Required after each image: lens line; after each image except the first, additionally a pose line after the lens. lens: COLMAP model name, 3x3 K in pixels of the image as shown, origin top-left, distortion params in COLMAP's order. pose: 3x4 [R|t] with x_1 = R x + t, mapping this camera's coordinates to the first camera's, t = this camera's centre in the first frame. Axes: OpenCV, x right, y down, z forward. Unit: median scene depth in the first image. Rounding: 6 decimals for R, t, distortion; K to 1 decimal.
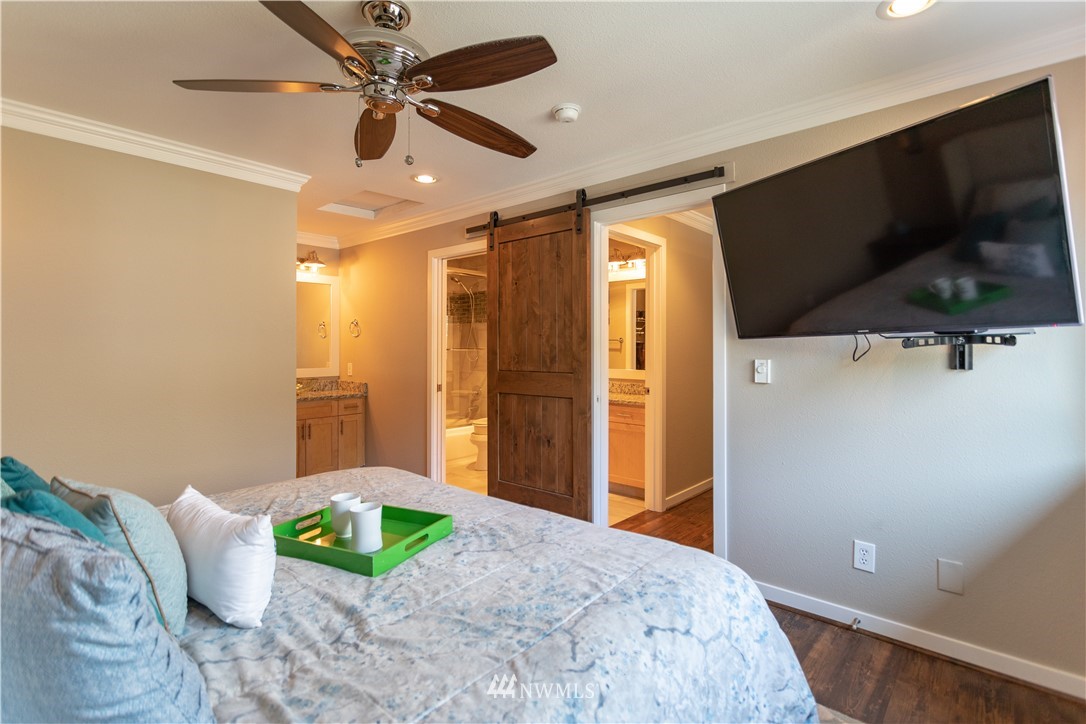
lens RADIAL K [[519.6, 0, 542.5], [0, 519.6, 349.4], [0, 0, 1]] dist [-0.001003, -0.000016]
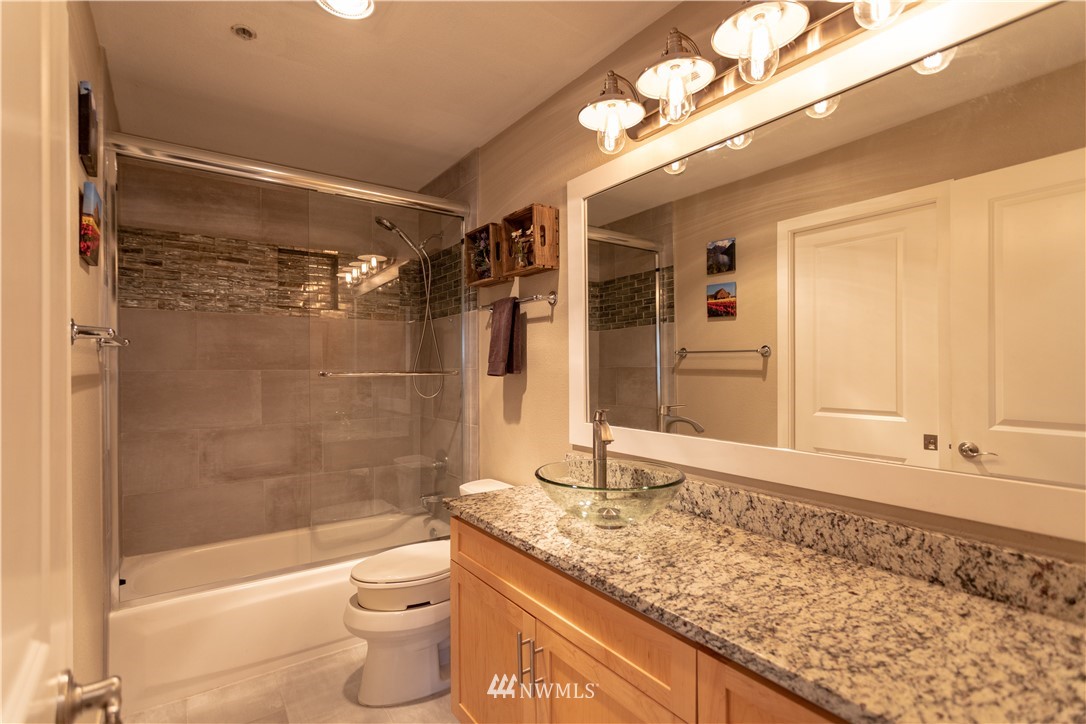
lens RADIAL K [[514.4, 0, 554.4], [0, 514.4, 376.2], [0, 0, 1]] dist [-0.002812, -0.000107]
pose [[0.977449, -0.001635, -0.211166, 0.091039], [0.003866, 0.999941, 0.010152, -0.001458], [0.211137, -0.010740, 0.977398, 0.709893]]
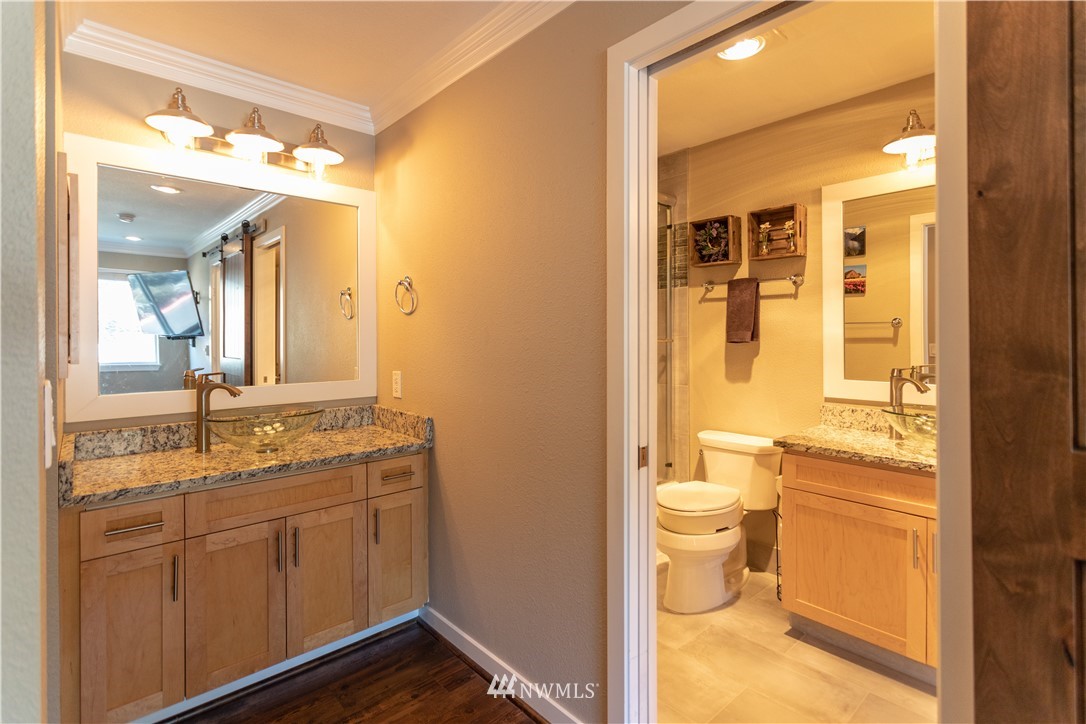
lens RADIAL K [[519.6, 0, 542.5], [0, 519.6, 349.4], [0, 0, 1]] dist [-0.001003, -0.000016]
pose [[0.993571, -0.001061, -0.113202, -0.195475], [0.003060, 0.999842, 0.017486, -0.000935], [0.113166, -0.017720, 0.993418, 0.574531]]
